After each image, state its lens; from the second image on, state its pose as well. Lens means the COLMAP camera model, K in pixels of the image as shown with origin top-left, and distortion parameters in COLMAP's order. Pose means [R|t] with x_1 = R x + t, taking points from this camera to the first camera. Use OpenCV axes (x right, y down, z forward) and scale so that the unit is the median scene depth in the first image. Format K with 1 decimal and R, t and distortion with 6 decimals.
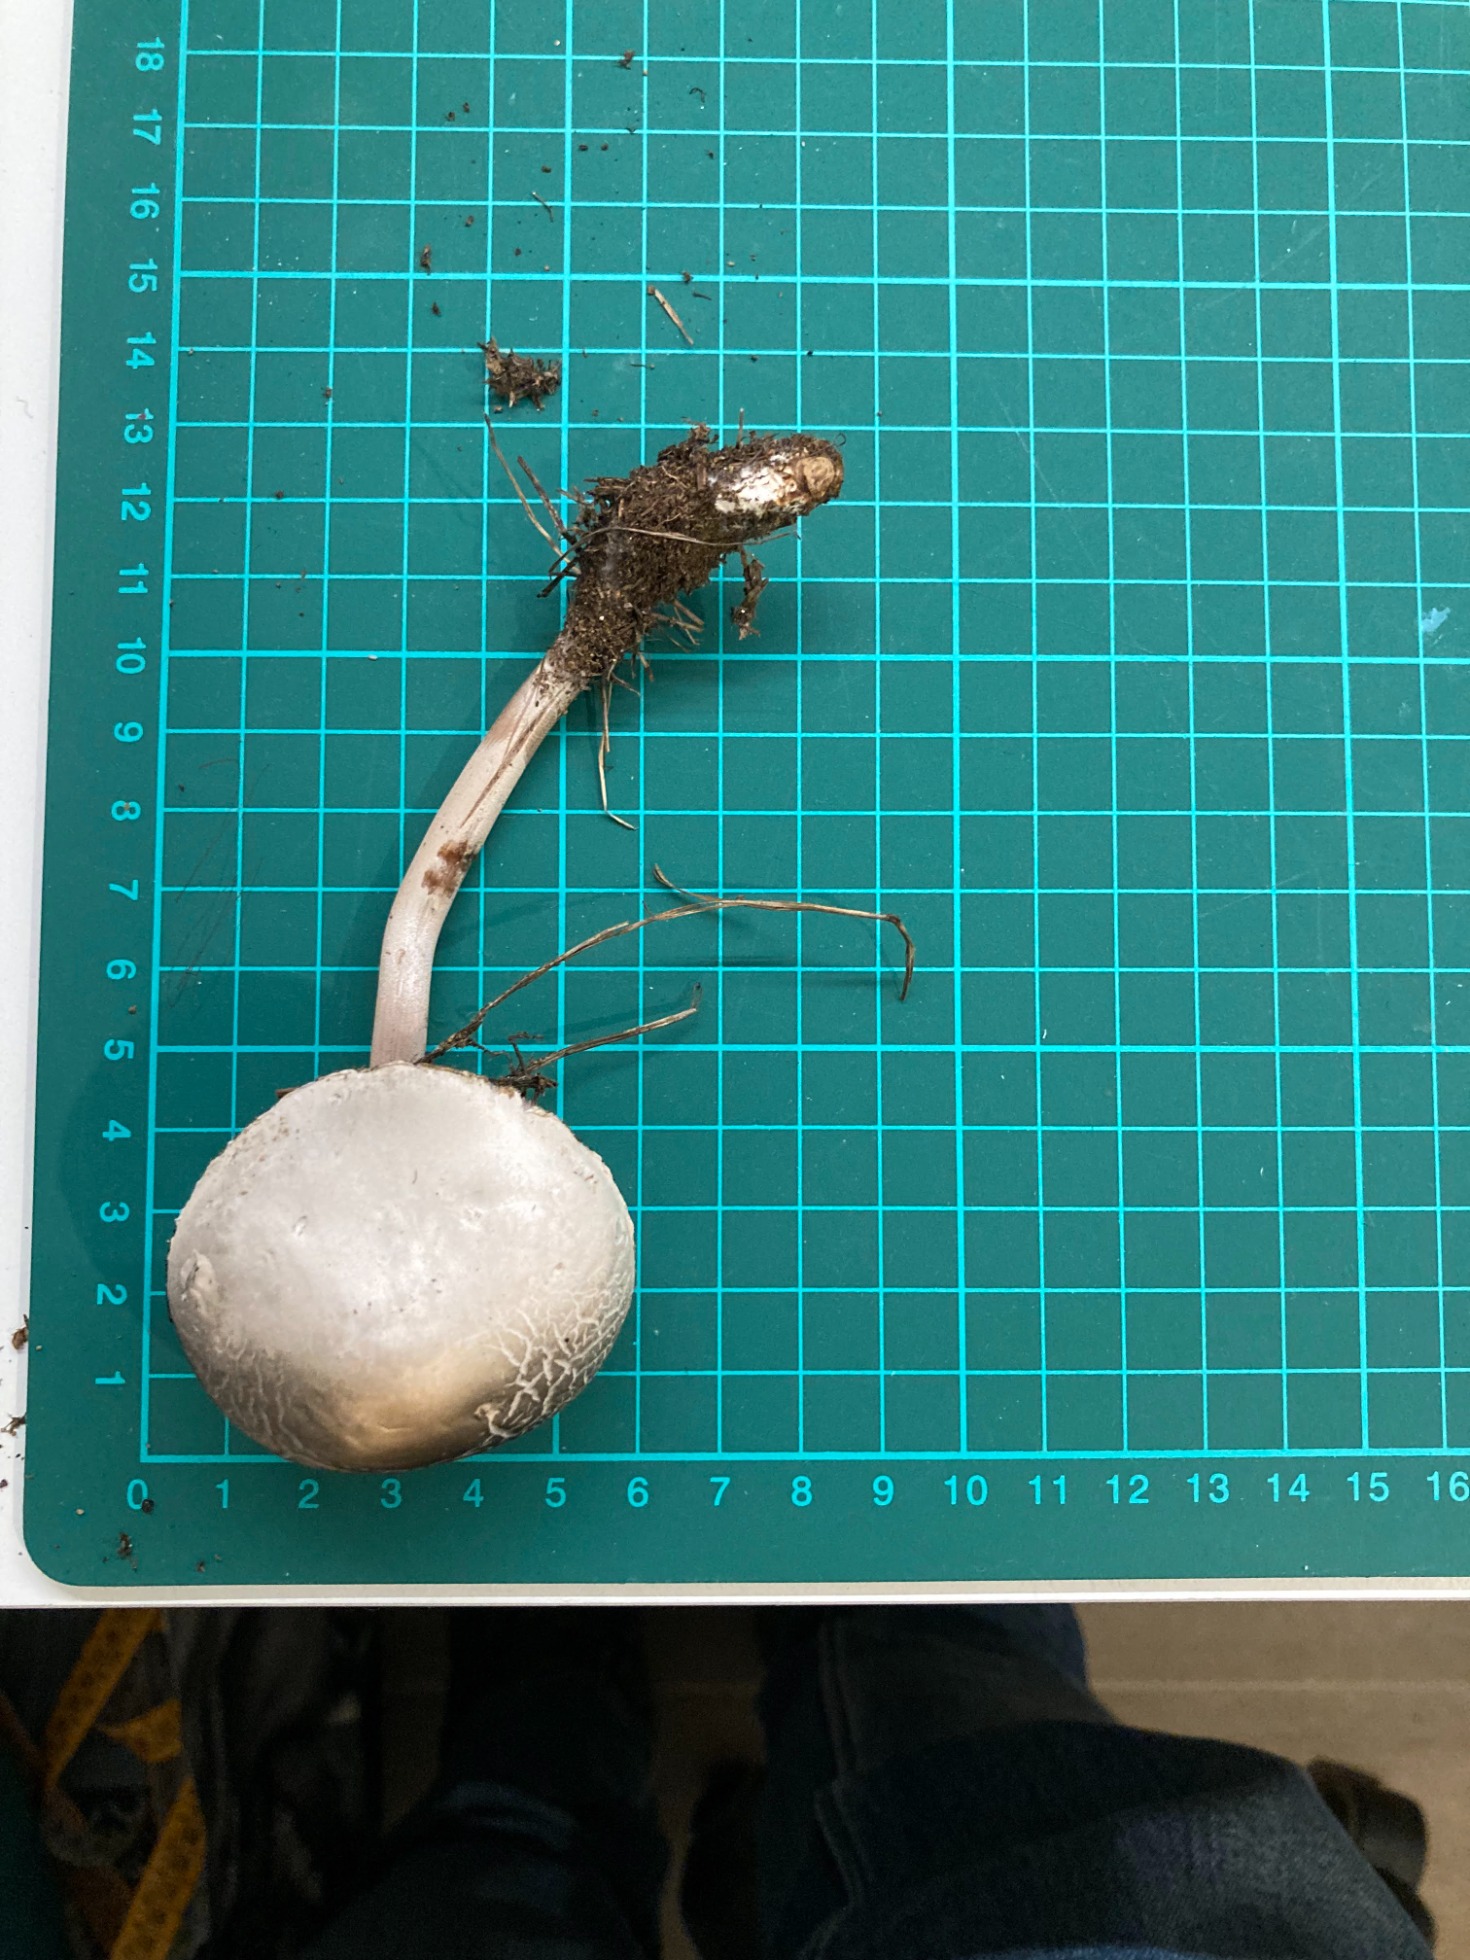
lens RADIAL K [[1561.5, 0, 733.5], [0, 1561.5, 962.0], [0, 0, 1]] dist [-0.017481, 0.014455]
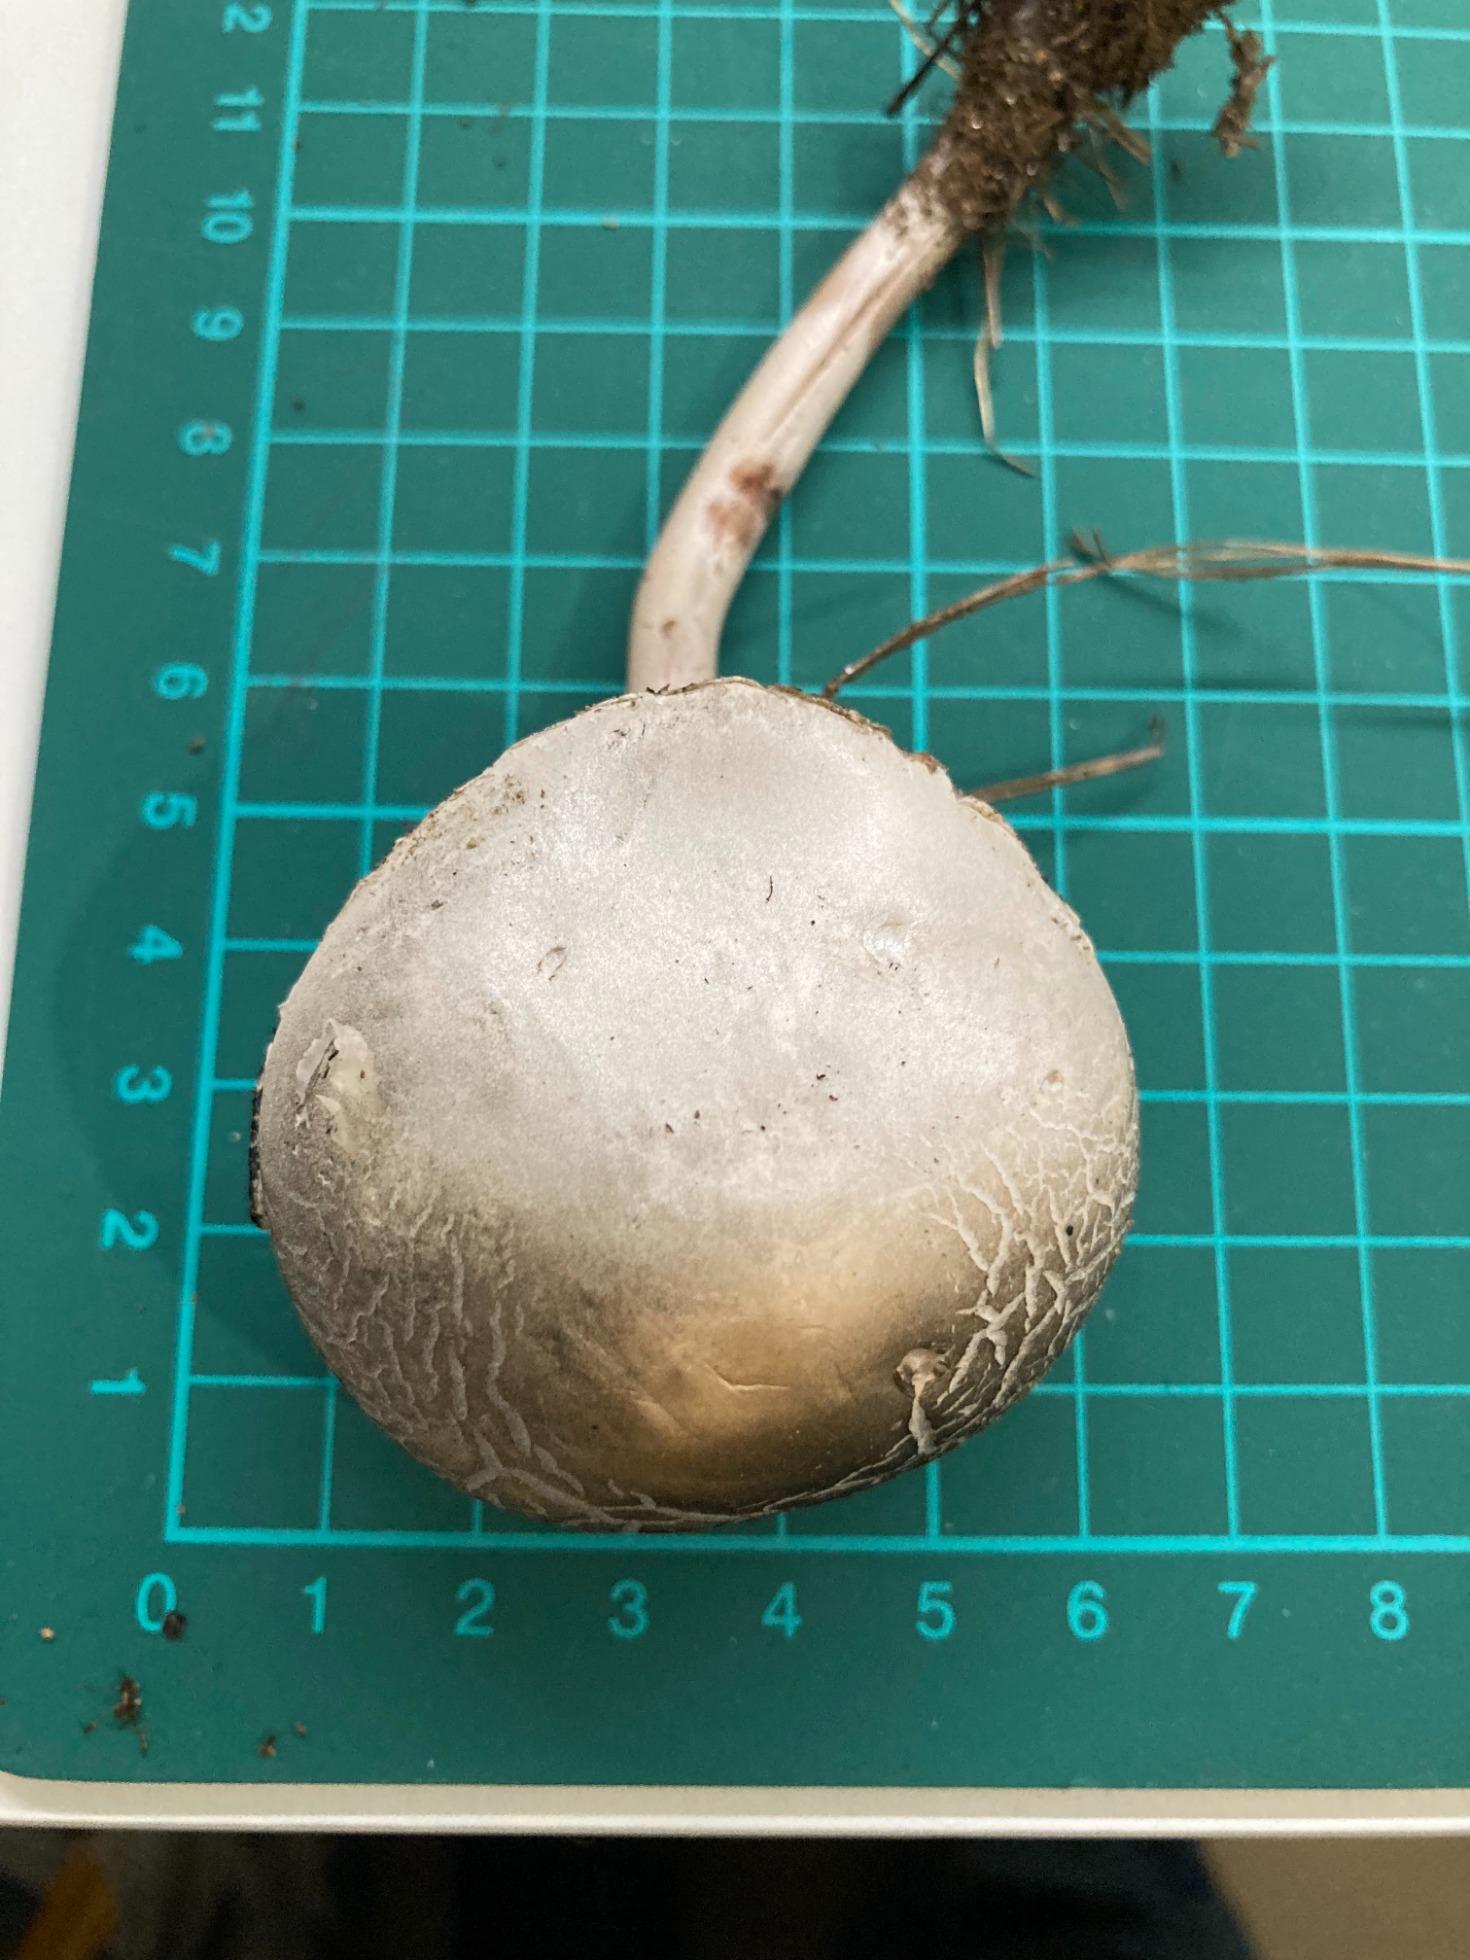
lens RADIAL K [[1629.9, 0, 730.4], [0, 1629.9, 955.2], [0, 0, 1]] dist [0.055509, -0.217500]
pose [[0.999917, 0.008615, -0.009605, -0.210669], [-0.009985, 0.988158, -0.153117, 0.238248], [0.008172, 0.153201, 0.988161, 0.478737]]
